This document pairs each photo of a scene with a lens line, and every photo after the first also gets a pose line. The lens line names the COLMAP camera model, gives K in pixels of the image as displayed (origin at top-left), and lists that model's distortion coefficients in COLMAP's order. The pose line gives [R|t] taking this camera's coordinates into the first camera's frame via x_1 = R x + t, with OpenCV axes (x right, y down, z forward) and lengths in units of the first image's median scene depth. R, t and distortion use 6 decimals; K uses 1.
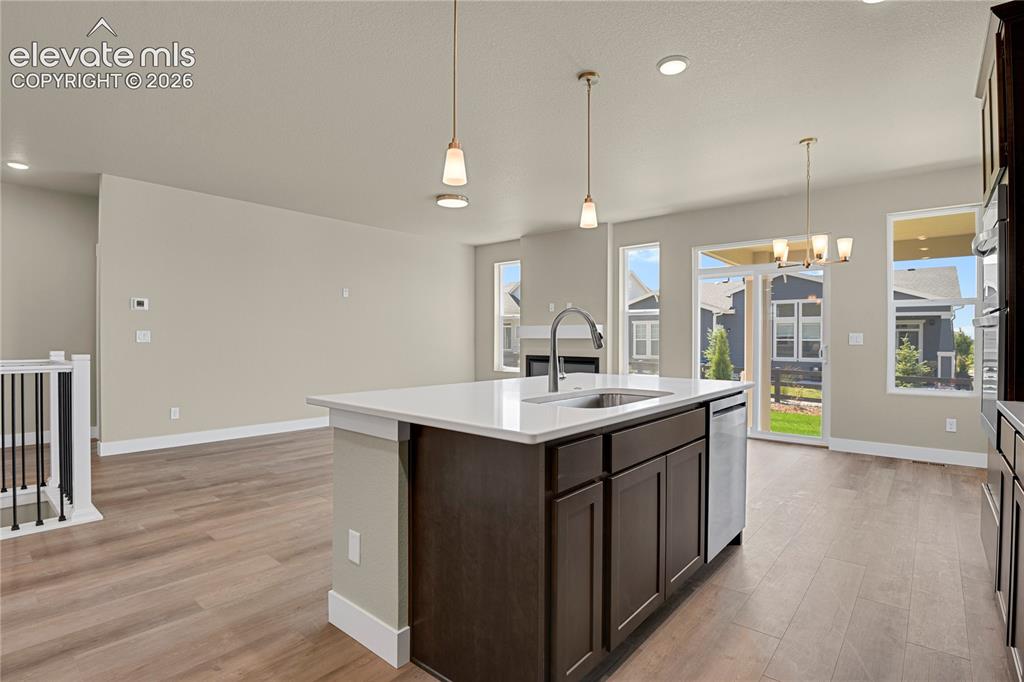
lens RADIAL K [[499.4, 0, 520.4], [0, 499.4, 343.8], [0, 0, 1]] dist [-0.022373, -0.003339]
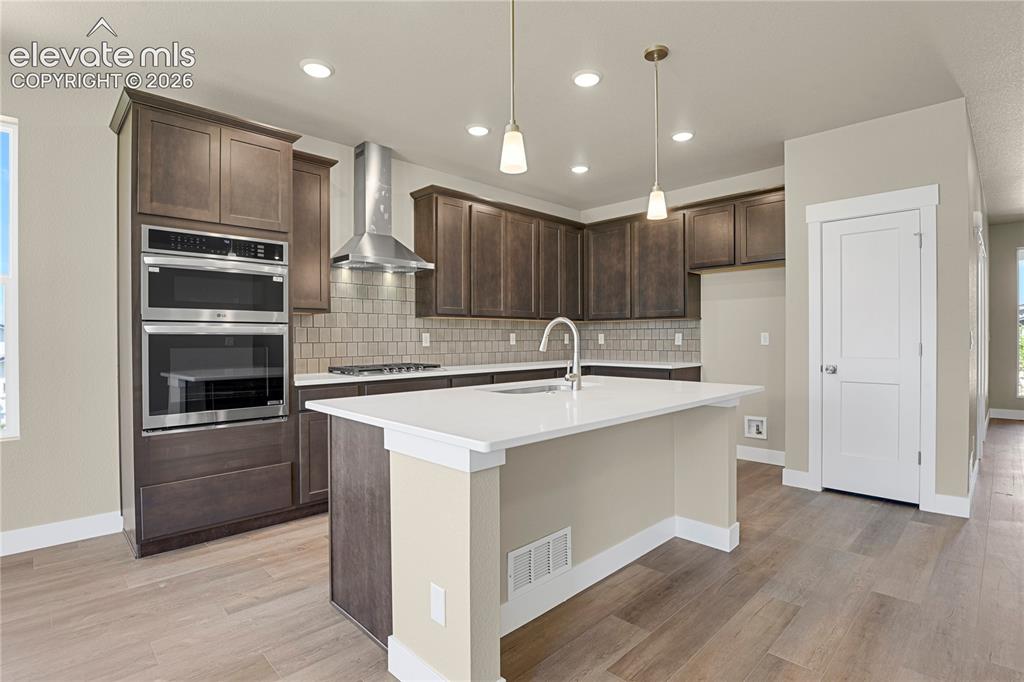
lens RADIAL K [[499.4, 0, 519.8], [0, 499.4, 341.4], [0, 0, 1]] dist [-0.022373, -0.003339]
pose [[-0.995972, 0.000017, 0.089668, 0.092100], [0.001556, 0.999853, 0.017100, -0.034005], [-0.089654, 0.017170, -0.995825, 2.162806]]
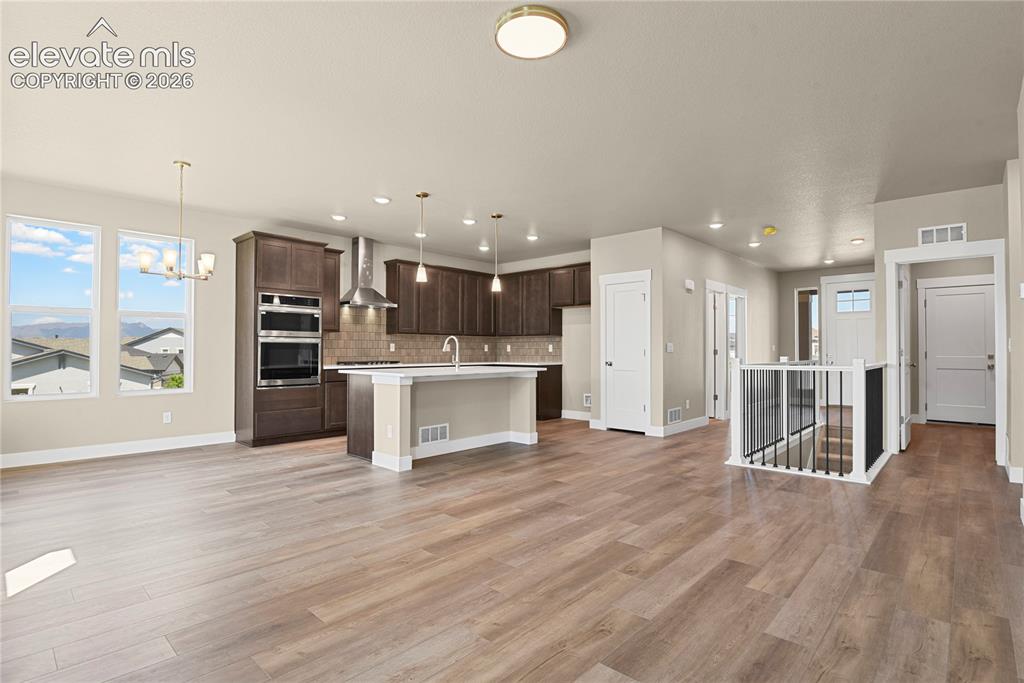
lens RADIAL K [[499.4, 0, 519.9], [0, 499.4, 344.6], [0, 0, 1]] dist [-0.022373, -0.003339]
pose [[-0.999089, -0.003467, 0.042536, -0.361321], [-0.003615, 0.999988, -0.003397, -0.018035], [-0.042524, -0.003548, -0.999089, 3.546369]]
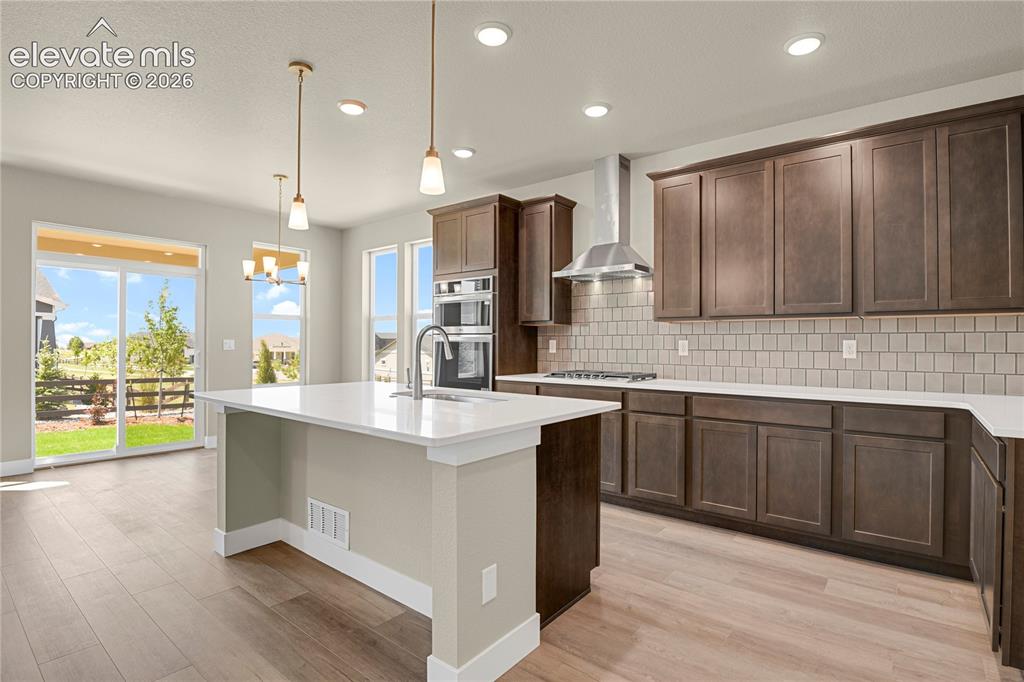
lens RADIAL K [[499.4, 0, 519.7], [0, 499.4, 340.1], [0, 0, 1]] dist [-0.022373, -0.003339]
pose [[-0.028510, 0.005109, 0.999580, -1.049975], [0.002983, 0.999983, -0.005026, -0.027418], [-0.999589, 0.002838, -0.028525, 0.815608]]
